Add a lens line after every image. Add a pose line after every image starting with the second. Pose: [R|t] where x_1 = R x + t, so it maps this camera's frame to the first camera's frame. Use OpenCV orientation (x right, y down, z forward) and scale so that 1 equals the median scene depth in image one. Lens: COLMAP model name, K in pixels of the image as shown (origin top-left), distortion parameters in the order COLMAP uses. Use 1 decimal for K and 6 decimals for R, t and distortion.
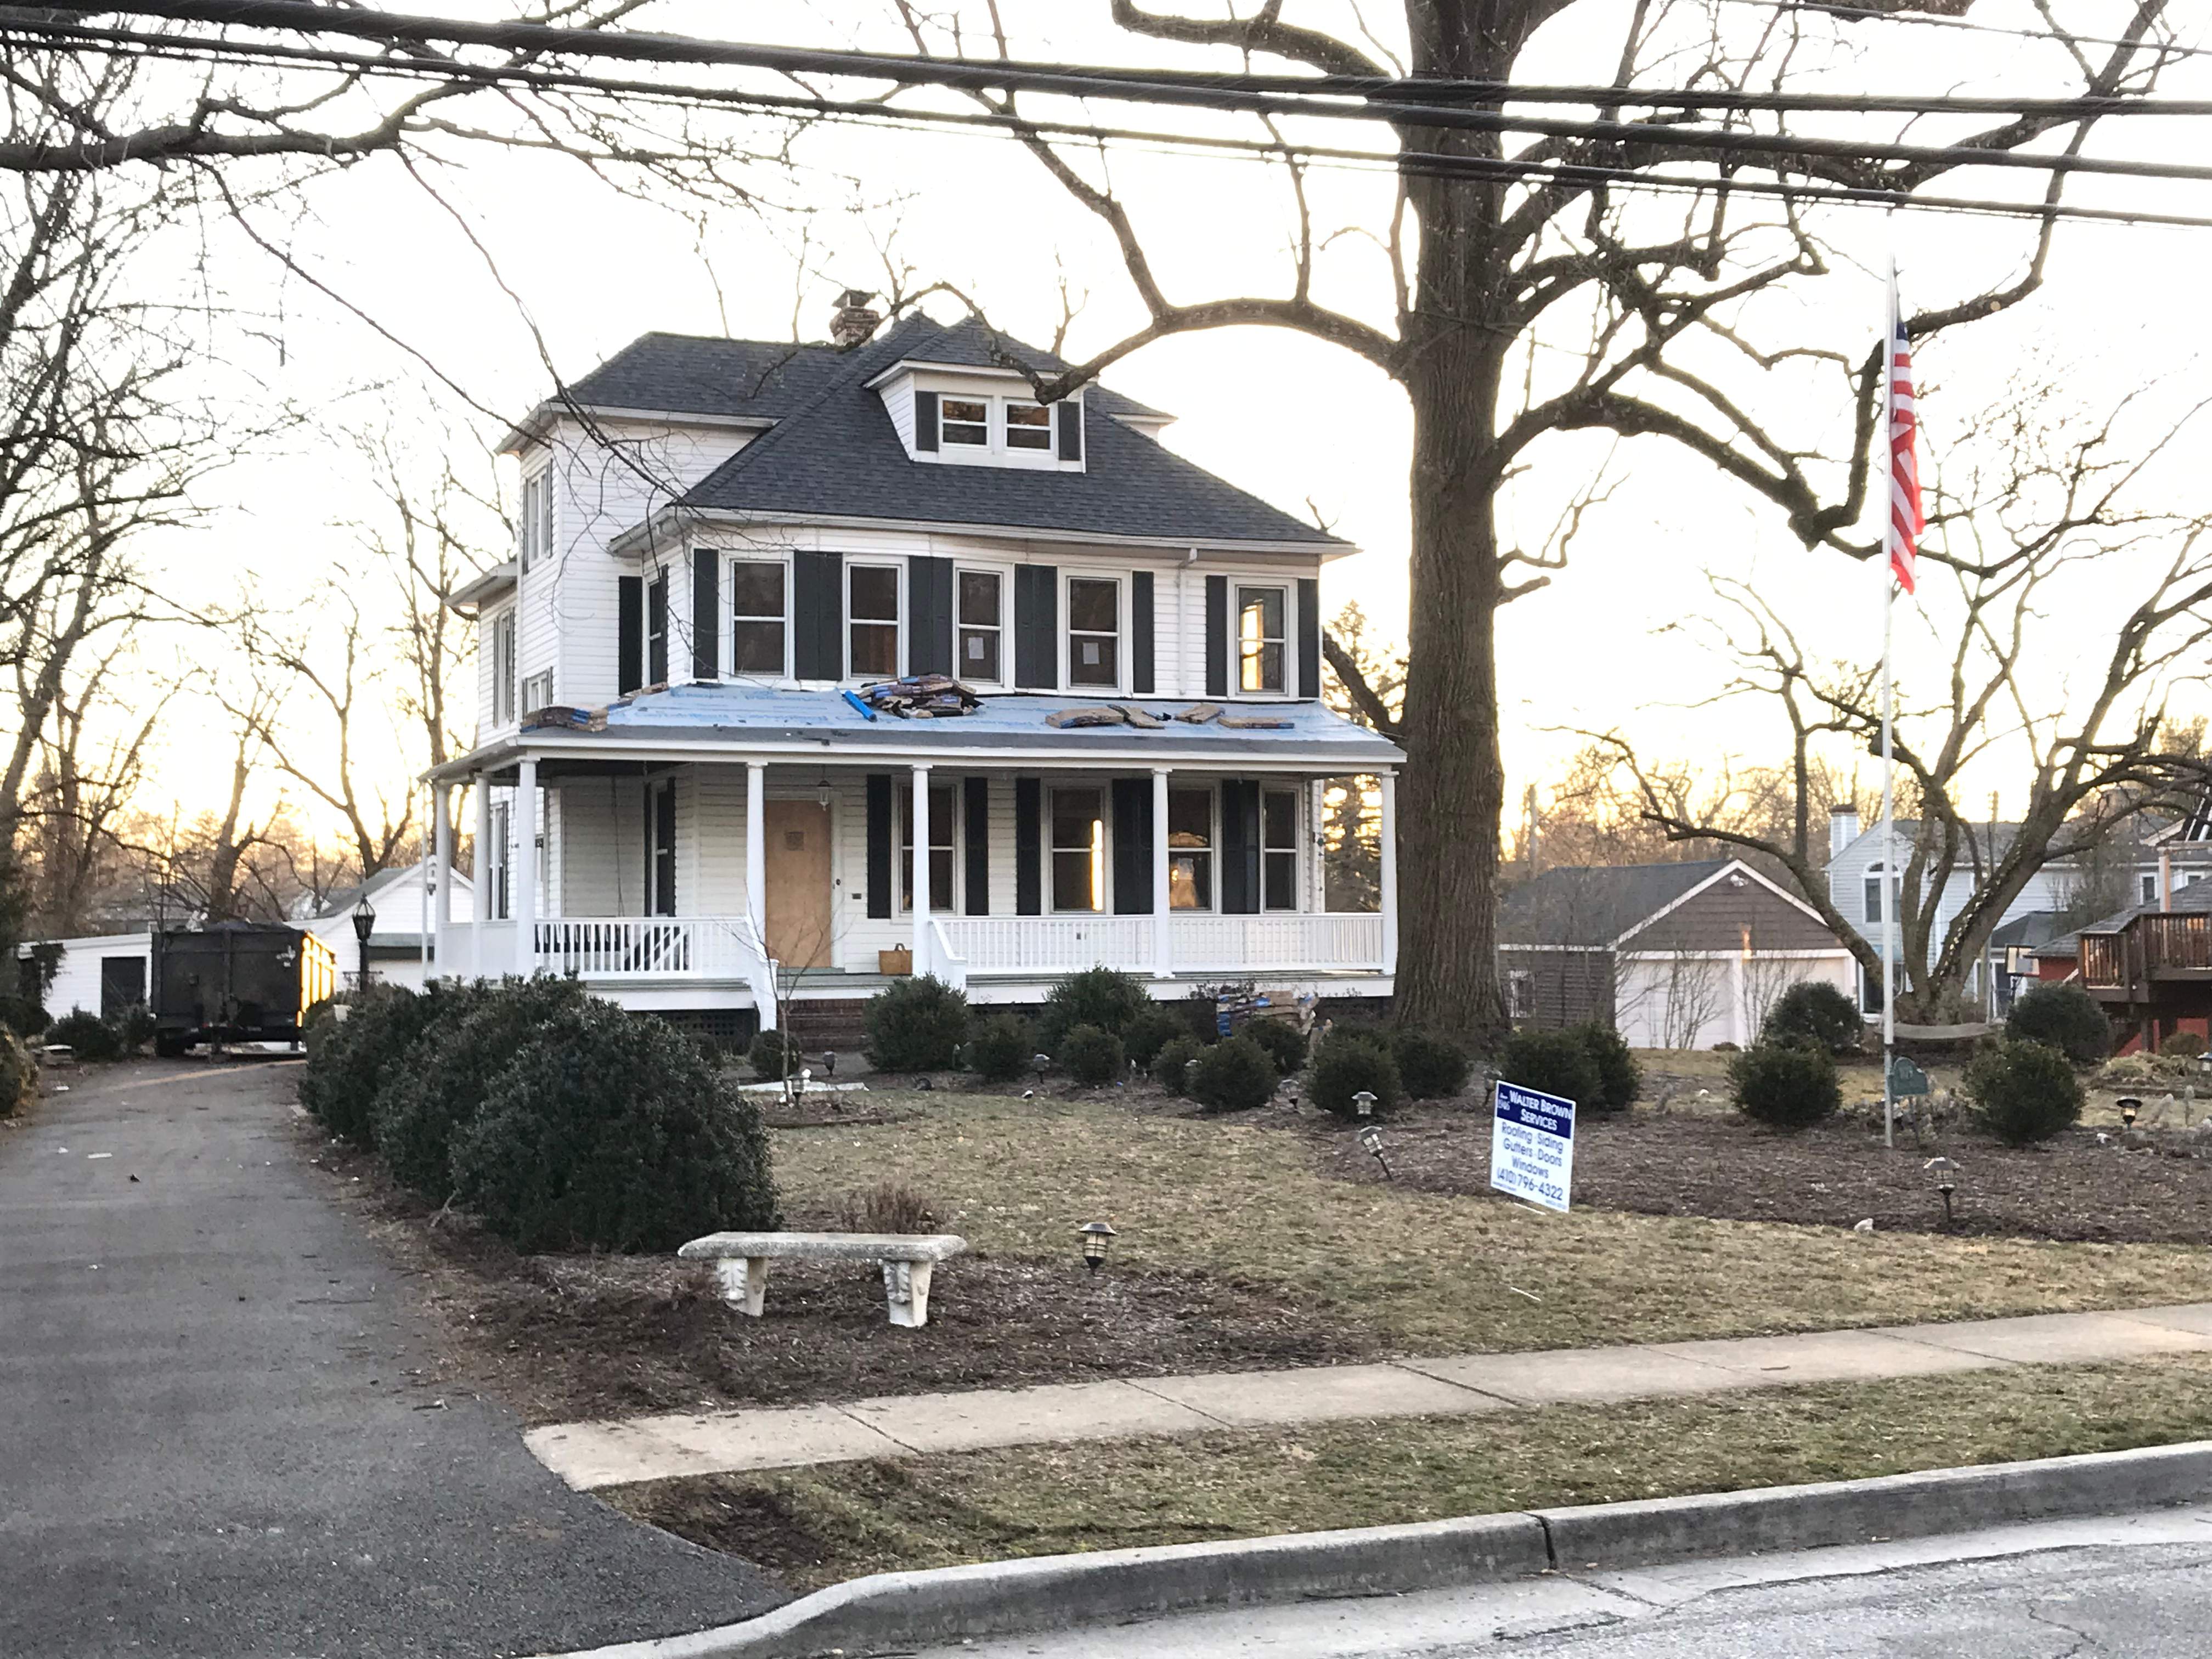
lens RADIAL K [[2773.4, 0, 1106.0], [0, 2773.4, 829.5], [0, 0, 1]] dist [0.076269, 0.000620]
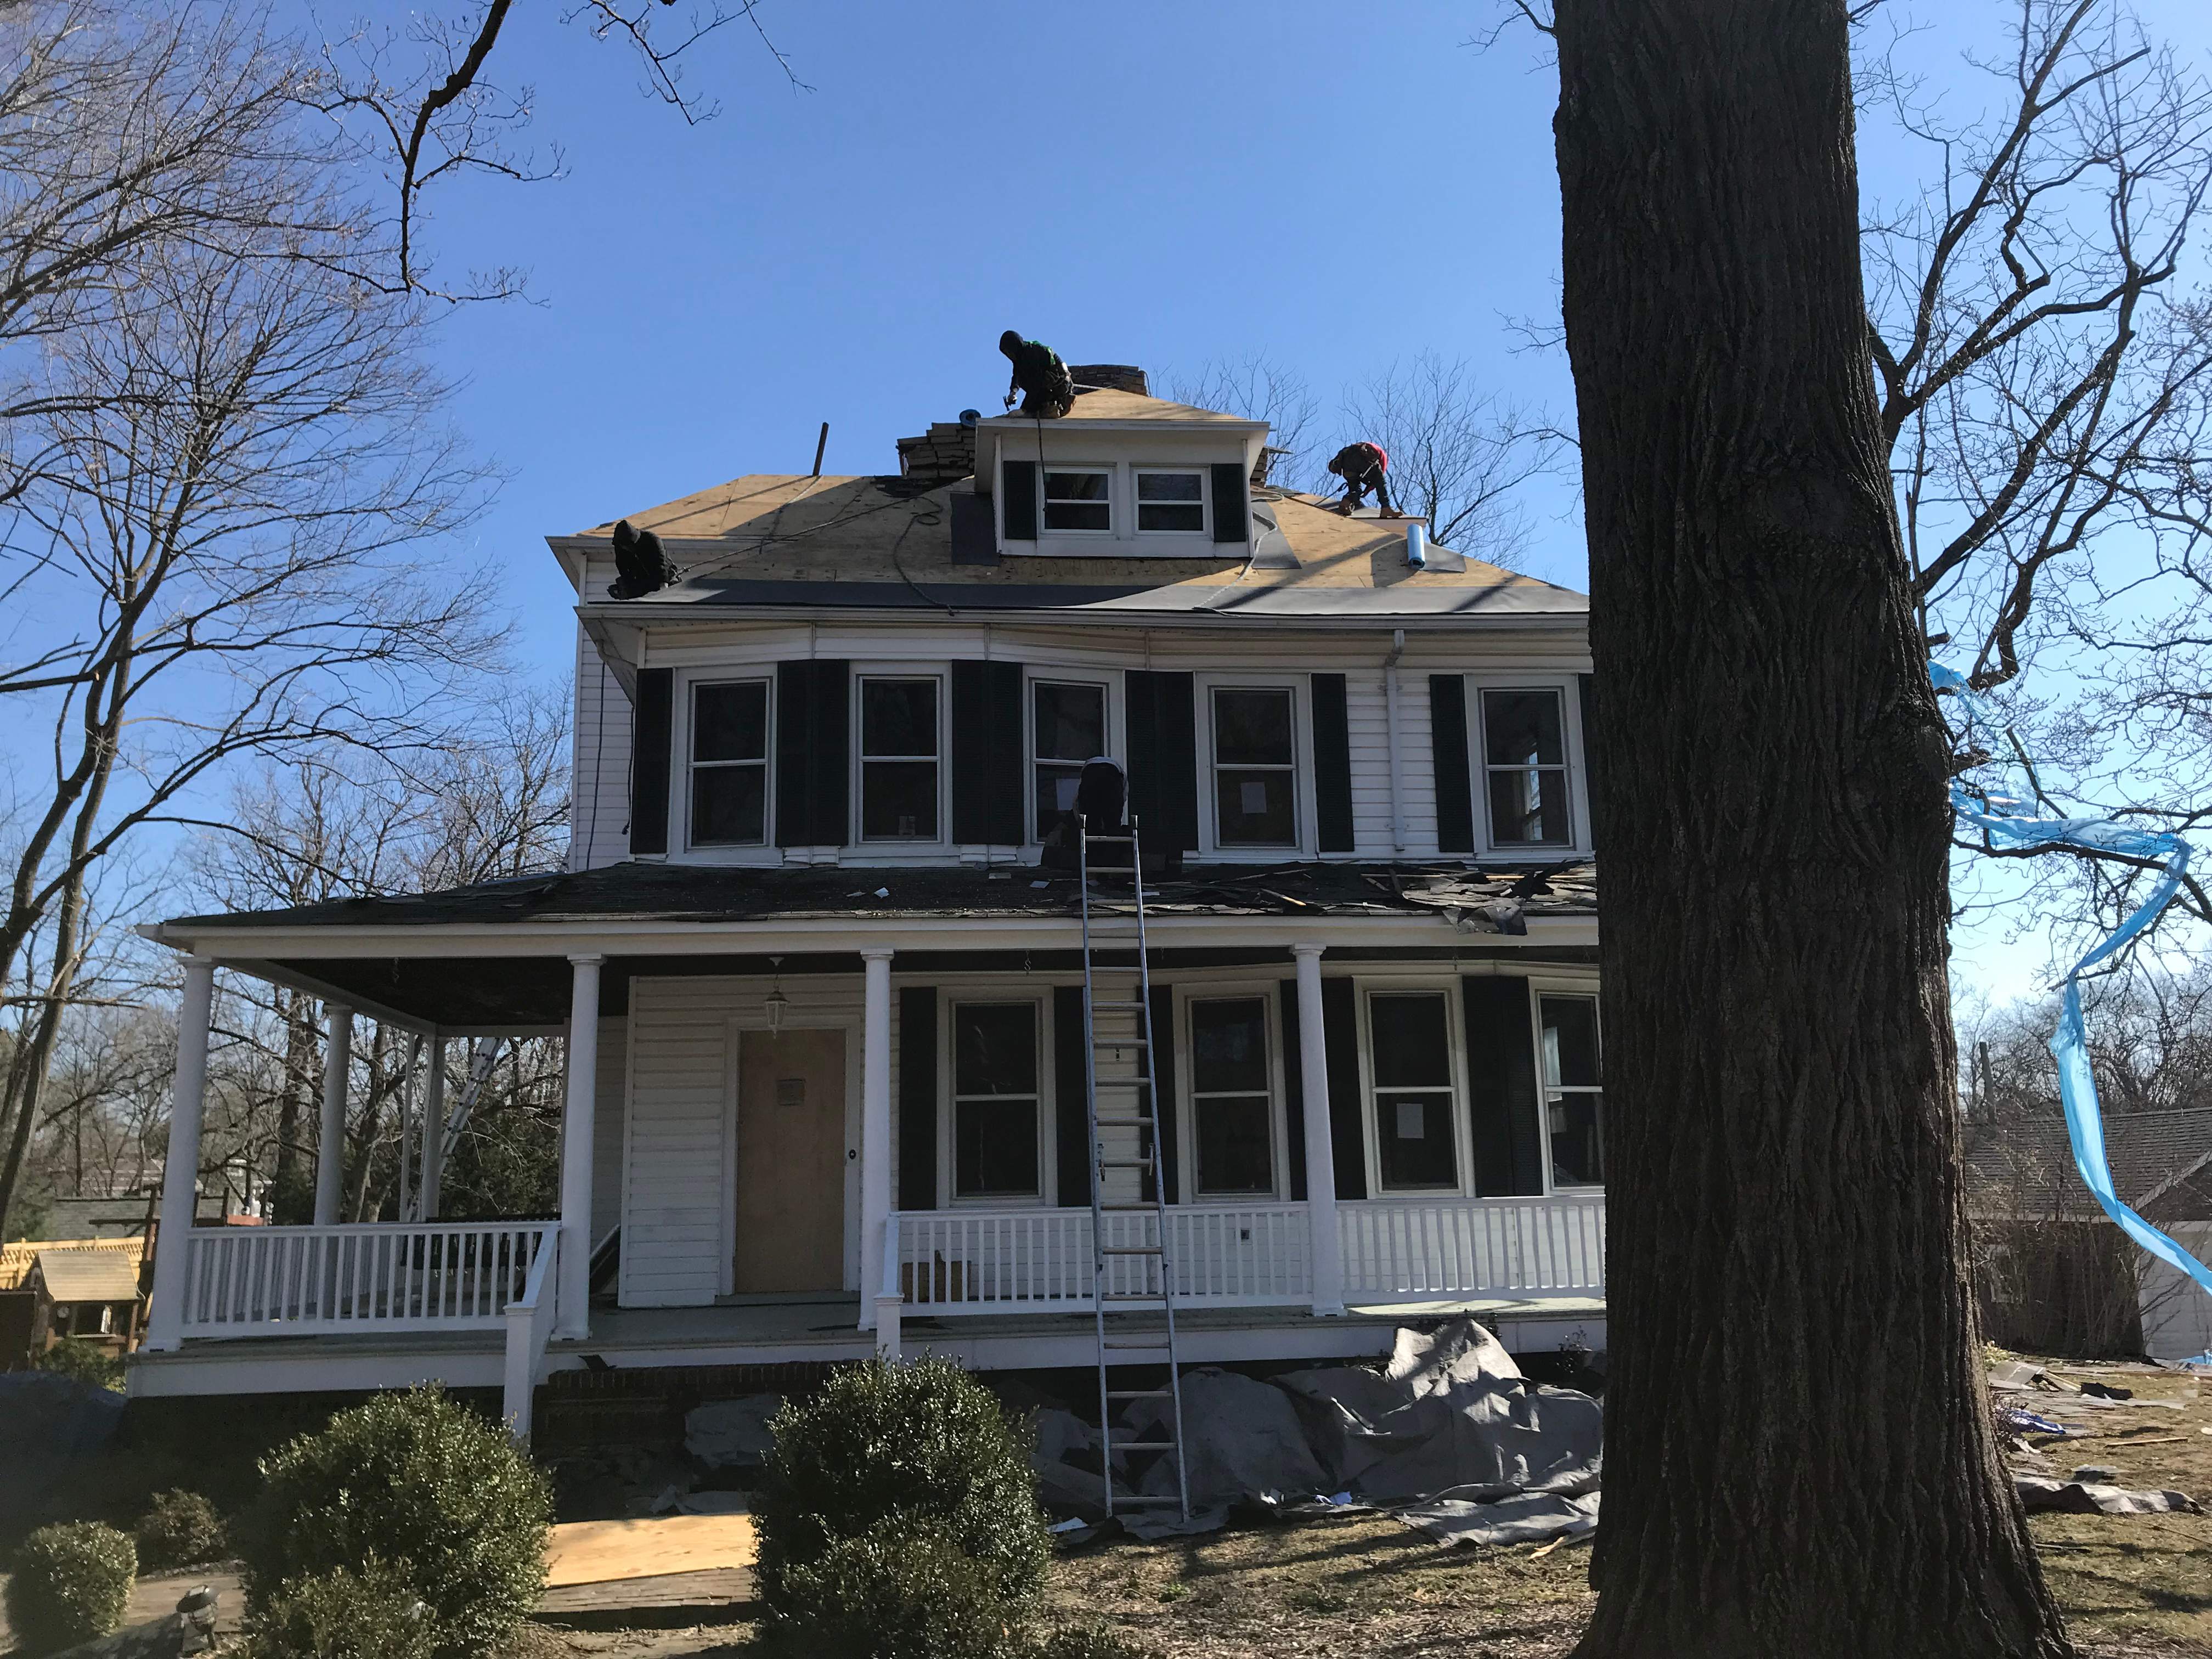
lens RADIAL K [[1808.9, 0, 1104.0], [0, 1808.9, 819.6], [0, 0, 1]] dist [0.014265, 0.004674]
pose [[0.957253, -0.074618, -0.279460, 0.082385], [0.027848, 0.985439, -0.167731, 0.014038], [0.287907, 0.152778, 0.945393, 0.585188]]
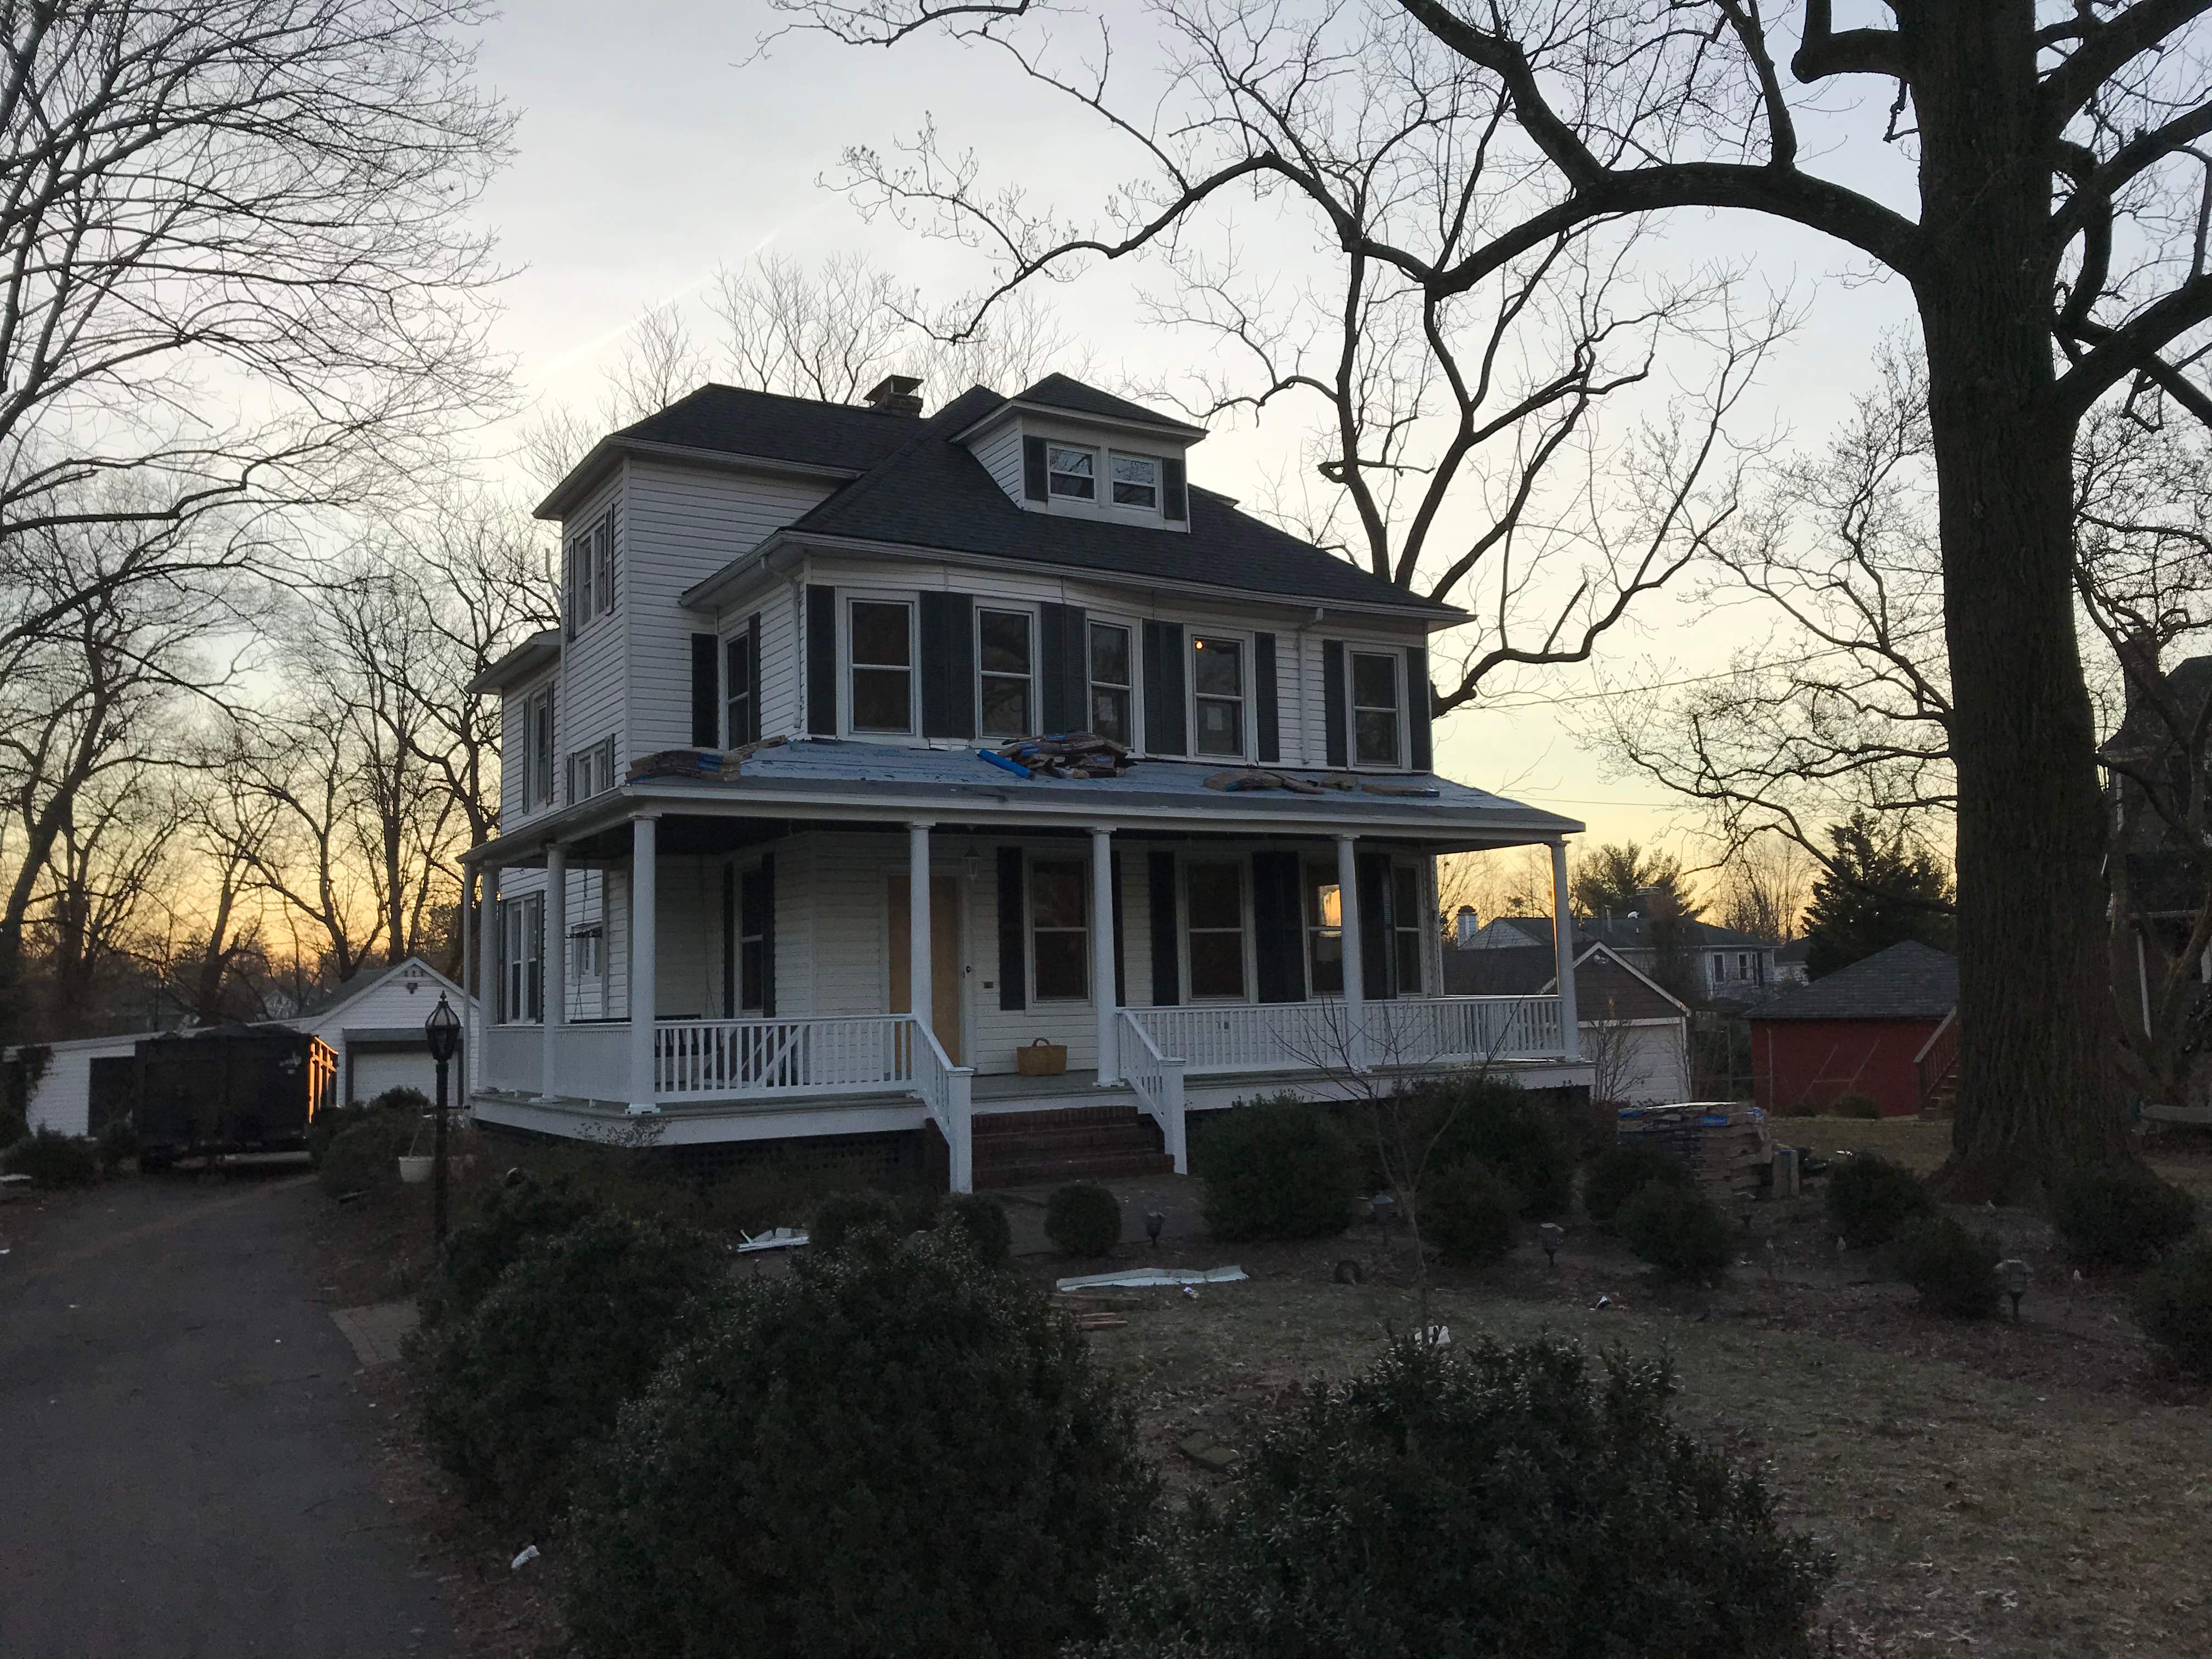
lens RADIAL K [[1791.6, 0, 1100.0], [0, 1791.6, 833.5], [0, 0, 1]] dist [0.045343, -0.067872]
pose [[0.988181, -0.005086, 0.153204, -0.137521], [0.014023, 0.998258, -0.057308, 0.008845], [-0.152646, 0.058779, 0.986531, 0.421809]]
